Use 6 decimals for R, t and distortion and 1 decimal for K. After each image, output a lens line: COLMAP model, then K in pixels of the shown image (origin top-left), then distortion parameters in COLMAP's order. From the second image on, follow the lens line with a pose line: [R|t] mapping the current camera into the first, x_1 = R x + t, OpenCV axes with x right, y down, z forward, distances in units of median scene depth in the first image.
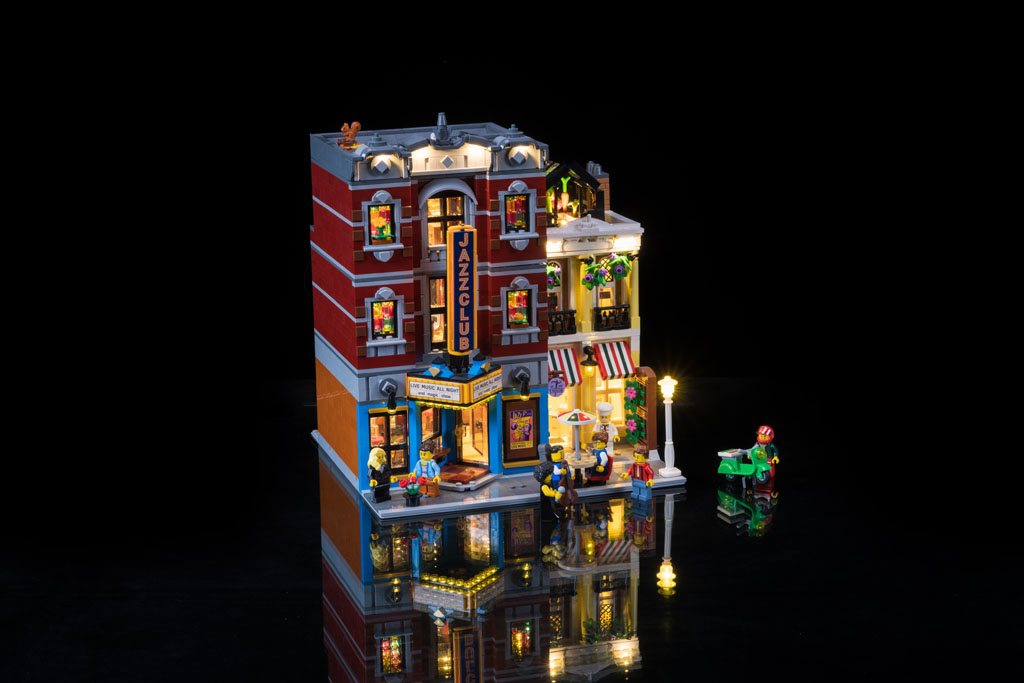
lens RADIAL K [[1970.2, 0, 512.0], [0, 1970.2, 341.5], [0, 0, 1]] dist [-0.014257, -0.011115]
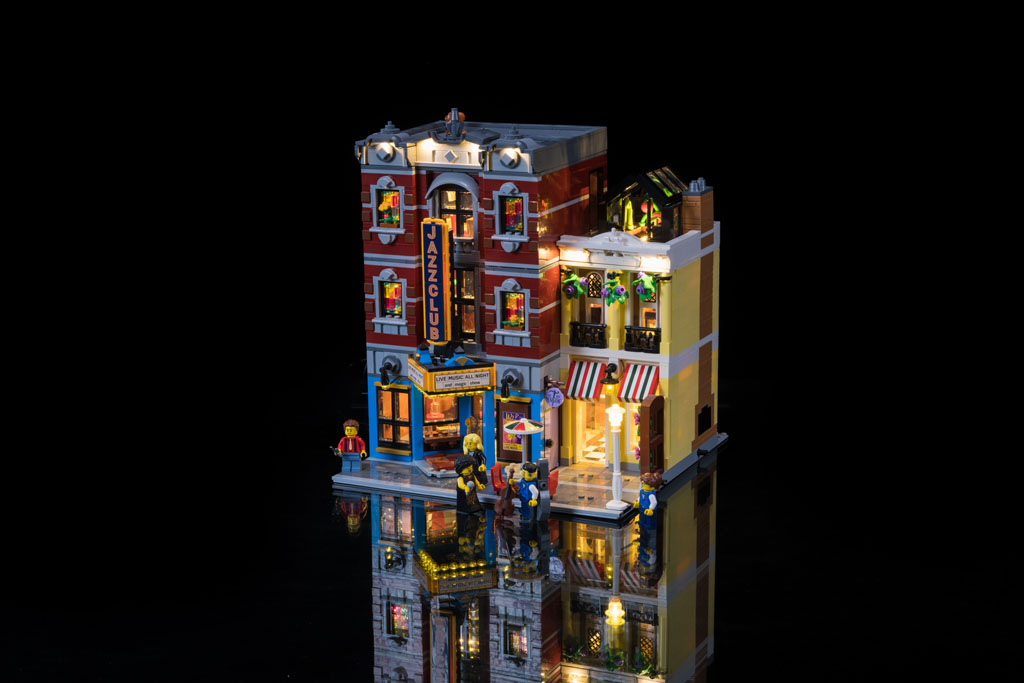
lens RADIAL K [[1970.2, 0, 512.0], [0, 1970.2, 341.5], [0, 0, 1]] dist [-0.014257, -0.011115]
pose [[0.728779, 0.162622, -0.665158, 0.684994], [-0.157122, 0.985186, 0.068714, -0.071368], [0.666479, 0.054434, 0.743534, 0.262971]]
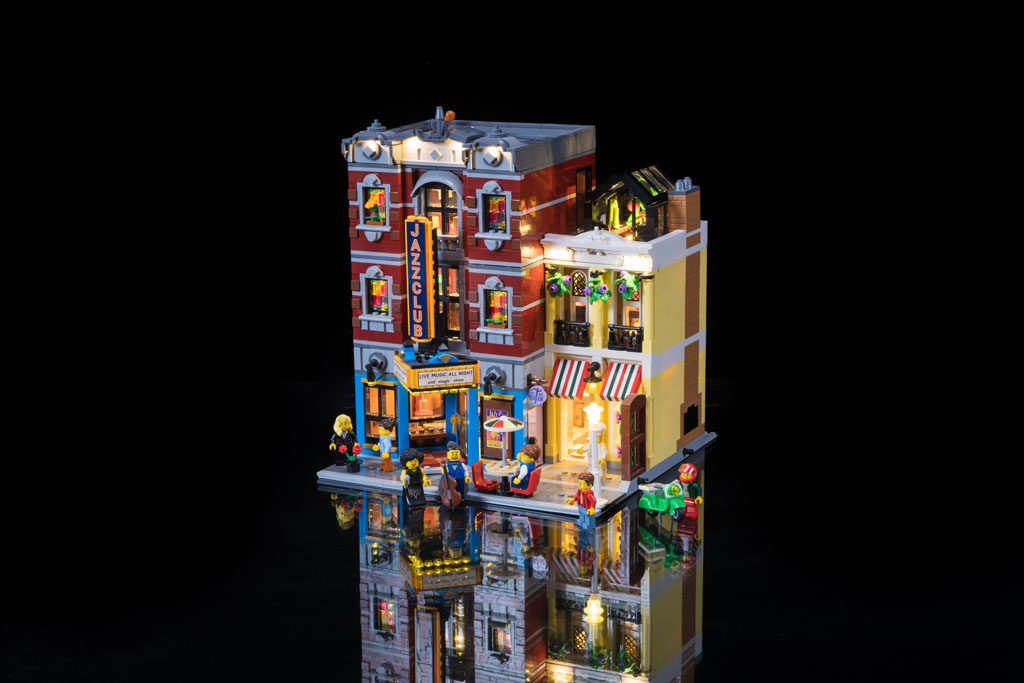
lens RADIAL K [[1970.2, 0, 512.0], [0, 1970.2, 341.5], [0, 0, 1]] dist [-0.014257, -0.011115]
pose [[0.705947, 0.168412, -0.687951, 0.717472], [-0.162118, 0.983954, 0.074516, -0.077881], [0.689461, 0.058925, 0.721922, 0.288229]]
